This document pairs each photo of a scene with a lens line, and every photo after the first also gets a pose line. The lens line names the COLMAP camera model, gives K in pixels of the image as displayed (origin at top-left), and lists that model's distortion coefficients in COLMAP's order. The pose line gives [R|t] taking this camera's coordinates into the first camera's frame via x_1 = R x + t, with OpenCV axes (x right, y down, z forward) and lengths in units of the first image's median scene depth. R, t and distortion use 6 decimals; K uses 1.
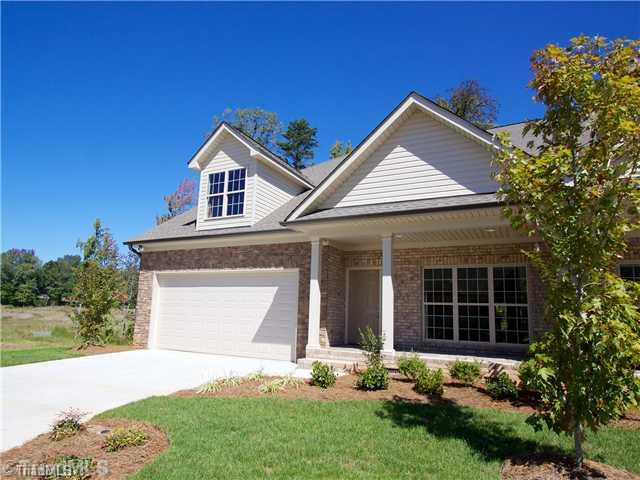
lens RADIAL K [[420.5, 0, 319.0], [0, 420.5, 251.2], [0, 0, 1]] dist [-0.002919, -0.000608]
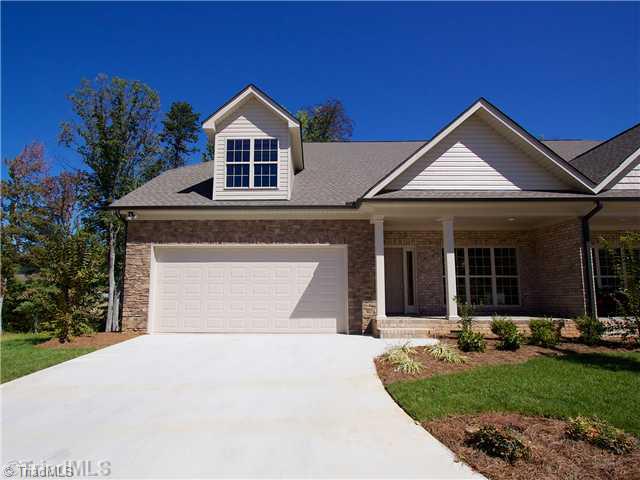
lens RADIAL K [[345.7, 0, 320.1], [0, 345.7, 254.2], [0, 0, 1]] dist [-0.008465, -0.001008]
pose [[0.884329, 0.016121, 0.466587, -0.457000], [-0.041864, 0.998116, 0.044859, 0.025806], [-0.464984, -0.059203, 0.883337, 0.243320]]
